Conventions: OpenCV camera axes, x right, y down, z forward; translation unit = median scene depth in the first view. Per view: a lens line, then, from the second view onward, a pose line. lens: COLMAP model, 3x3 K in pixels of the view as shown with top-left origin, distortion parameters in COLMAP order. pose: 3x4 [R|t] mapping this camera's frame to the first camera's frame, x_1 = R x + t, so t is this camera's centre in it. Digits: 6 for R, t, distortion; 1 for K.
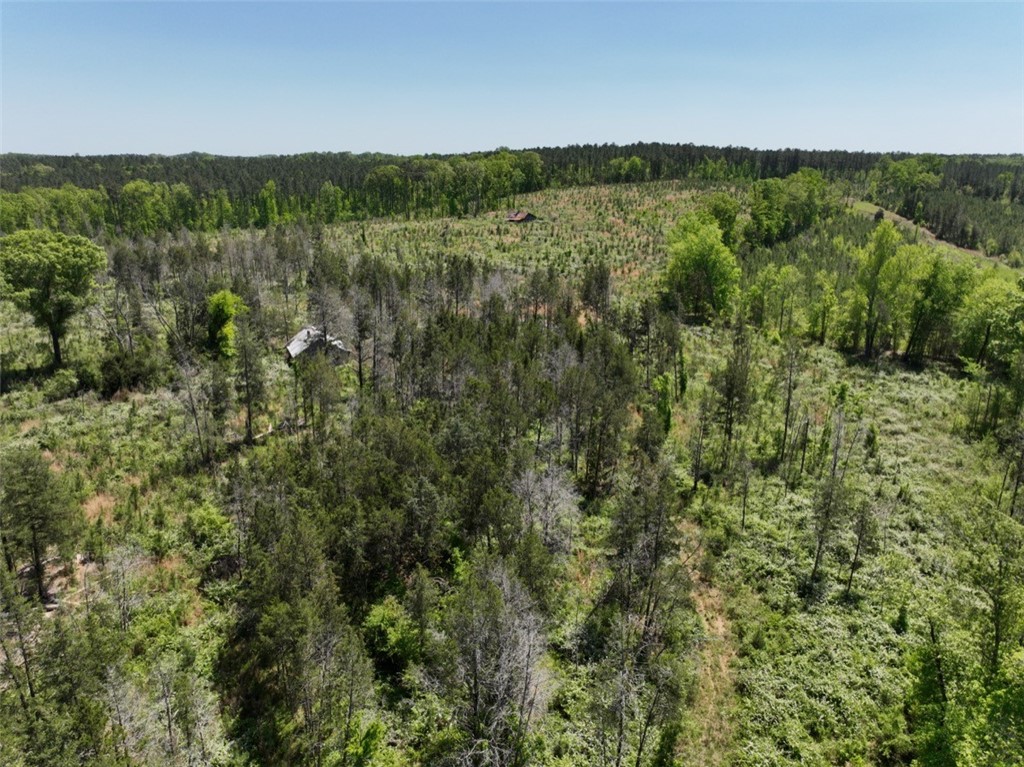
lens RADIAL K [[712.7, 0, 509.1], [0, 712.7, 384.4], [0, 0, 1]] dist [0.005405, 0.002543]
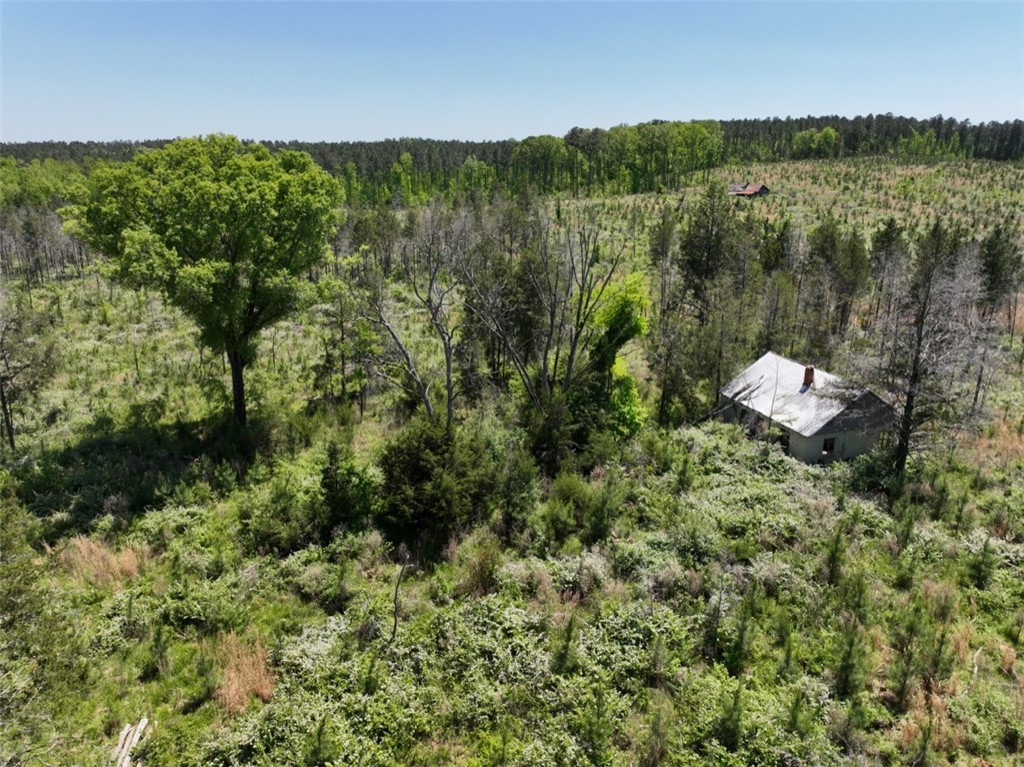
lens RADIAL K [[712.7, 0, 507.4], [0, 712.7, 378.0], [0, 0, 1]] dist [0.005405, 0.002543]
pose [[0.995447, 0.026670, -0.091509, -0.128285], [-0.027098, 0.999627, -0.003435, -0.019259], [0.091384, 0.005899, 0.995798, 0.168428]]
